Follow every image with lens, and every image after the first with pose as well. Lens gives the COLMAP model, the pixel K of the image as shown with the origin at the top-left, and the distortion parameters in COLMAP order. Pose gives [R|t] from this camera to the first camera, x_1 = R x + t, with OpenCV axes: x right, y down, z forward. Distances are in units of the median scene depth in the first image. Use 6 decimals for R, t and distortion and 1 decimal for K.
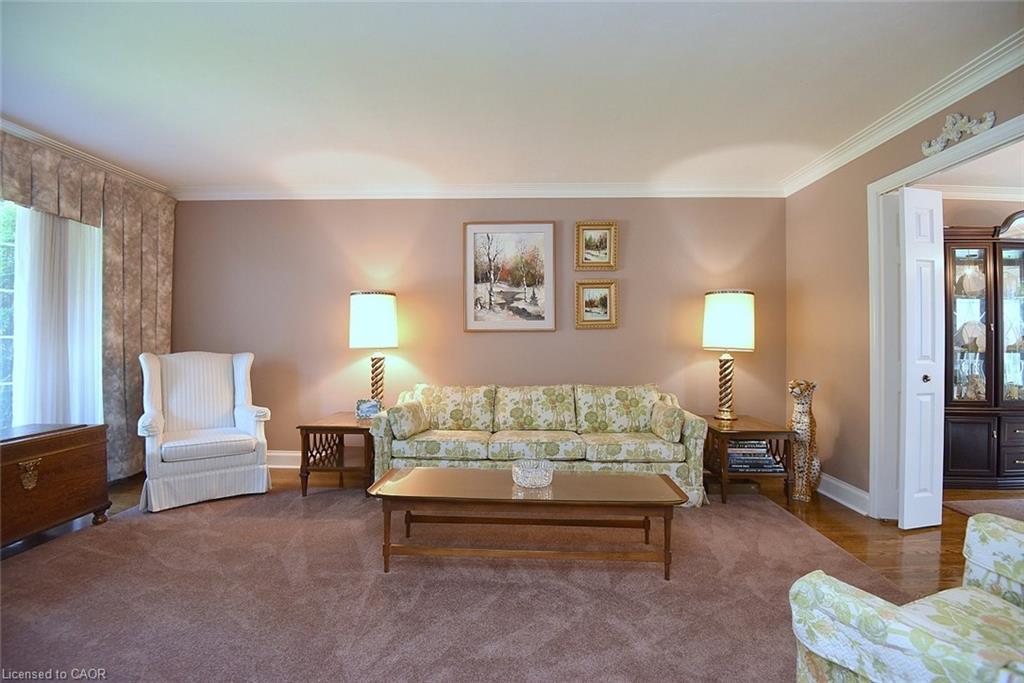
lens RADIAL K [[478.7, 0, 517.7], [0, 478.7, 339.0], [0, 0, 1]] dist [-0.036140, -0.000418]
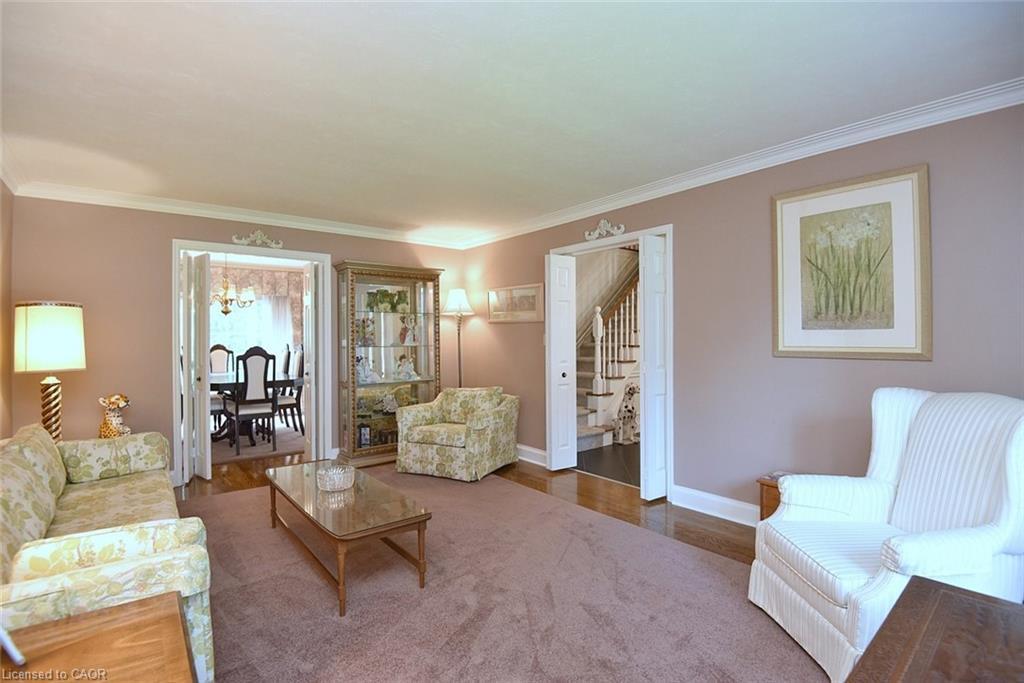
lens RADIAL K [[478.7, 0, 513.7], [0, 478.7, 339.6], [0, 0, 1]] dist [-0.036140, -0.000418]
pose [[-0.644812, 0.001815, 0.764339, -0.755209], [0.004533, 0.999989, 0.001449, -0.032952], [-0.764328, 0.004399, -0.644813, 0.944834]]
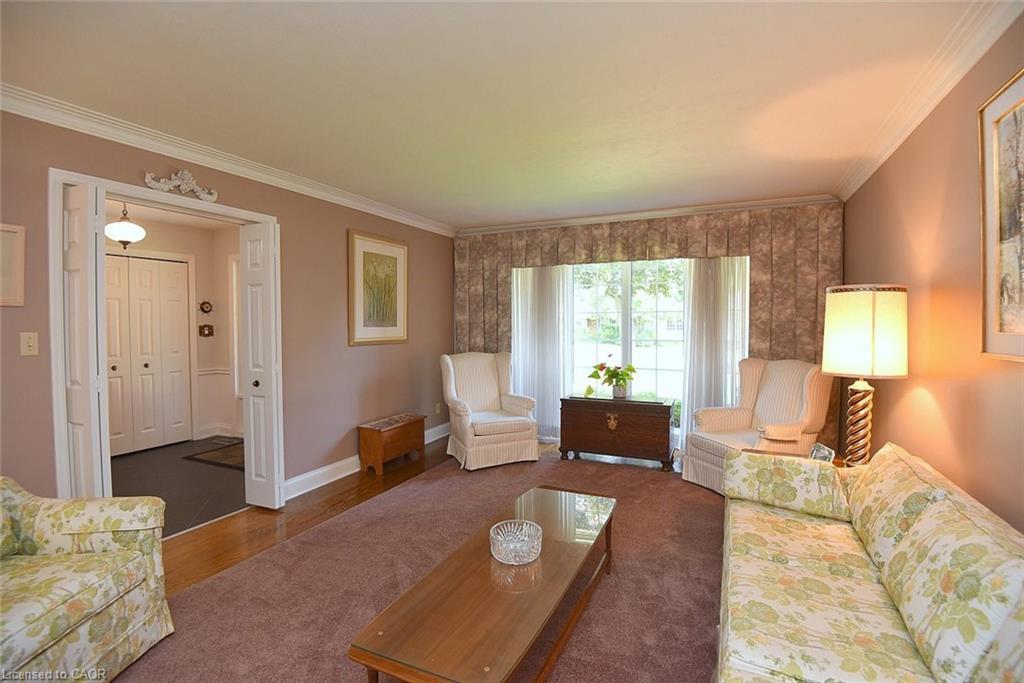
lens RADIAL K [[478.7, 0, 510.6], [0, 478.7, 337.0], [0, 0, 1]] dist [-0.036140, -0.000418]
pose [[-0.407513, 0.024596, -0.912868, 0.504422], [0.002012, 0.999659, 0.026036, -0.052021], [0.913197, 0.008773, -0.407423, 0.882034]]
